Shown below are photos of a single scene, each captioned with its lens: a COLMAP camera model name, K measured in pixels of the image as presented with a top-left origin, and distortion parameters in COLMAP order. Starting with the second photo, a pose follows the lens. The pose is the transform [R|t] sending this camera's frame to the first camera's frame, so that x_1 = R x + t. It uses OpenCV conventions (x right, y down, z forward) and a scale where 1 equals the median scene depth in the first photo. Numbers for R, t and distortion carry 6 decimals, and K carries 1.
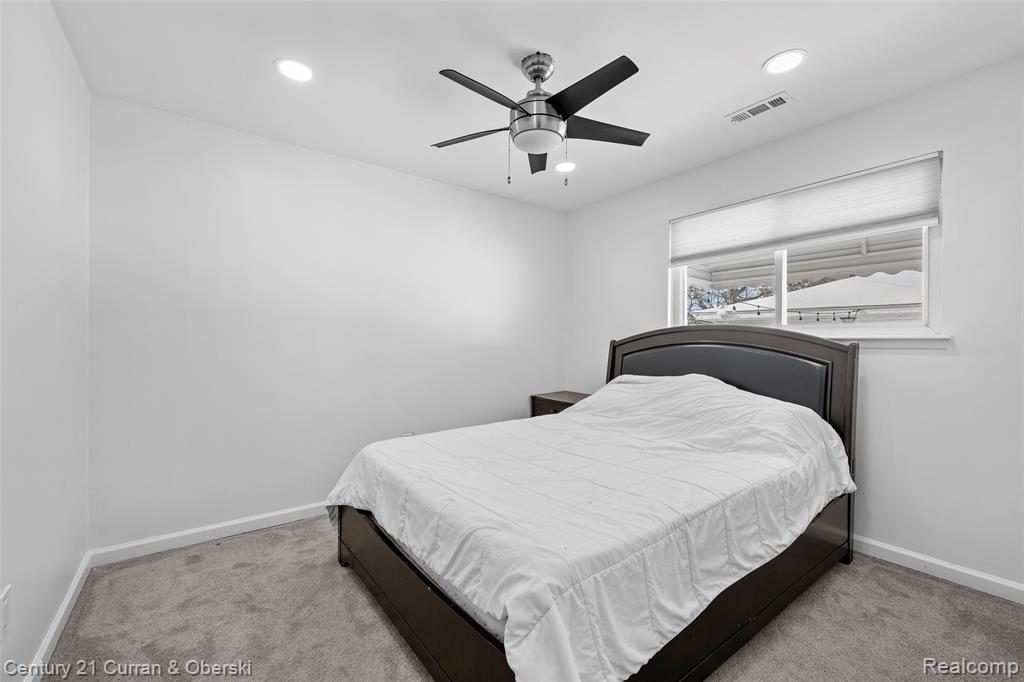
lens RADIAL K [[404.8, 0, 504.1], [0, 404.8, 340.0], [0, 0, 1]] dist [0.000522, 0.000095]
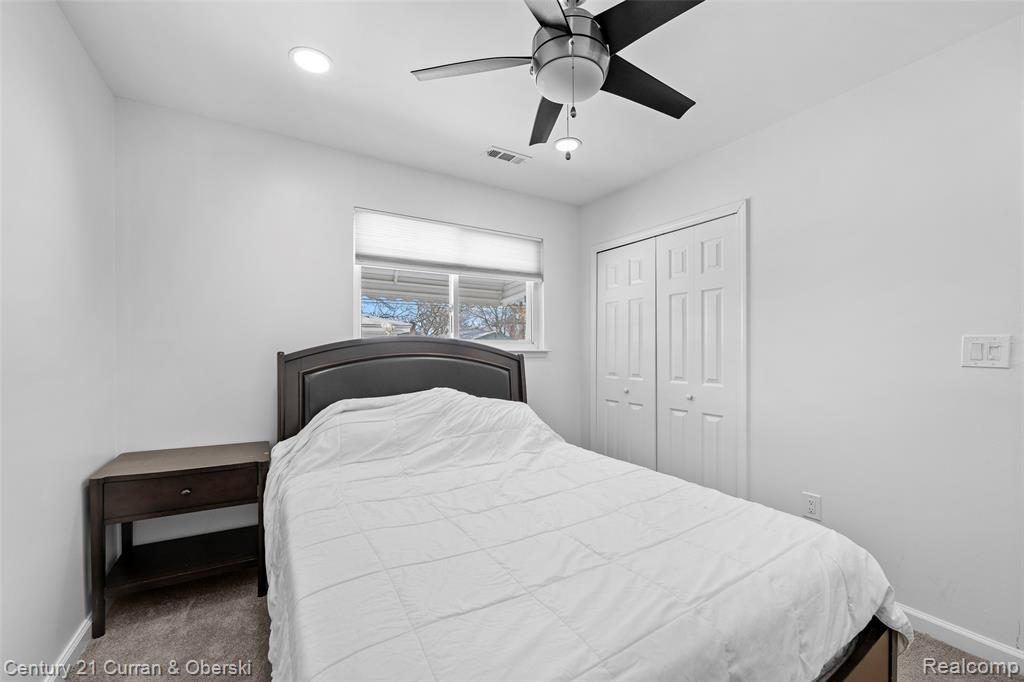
lens RADIAL K [[404.8, 0, 514.2], [0, 404.8, 349.4], [0, 0, 1]] dist [0.000522, 0.000095]
pose [[0.097308, 0.002623, 0.995251, -0.499054], [-0.002892, 0.999993, -0.002352, -0.004985], [-0.995250, -0.002650, 0.097315, 0.783890]]
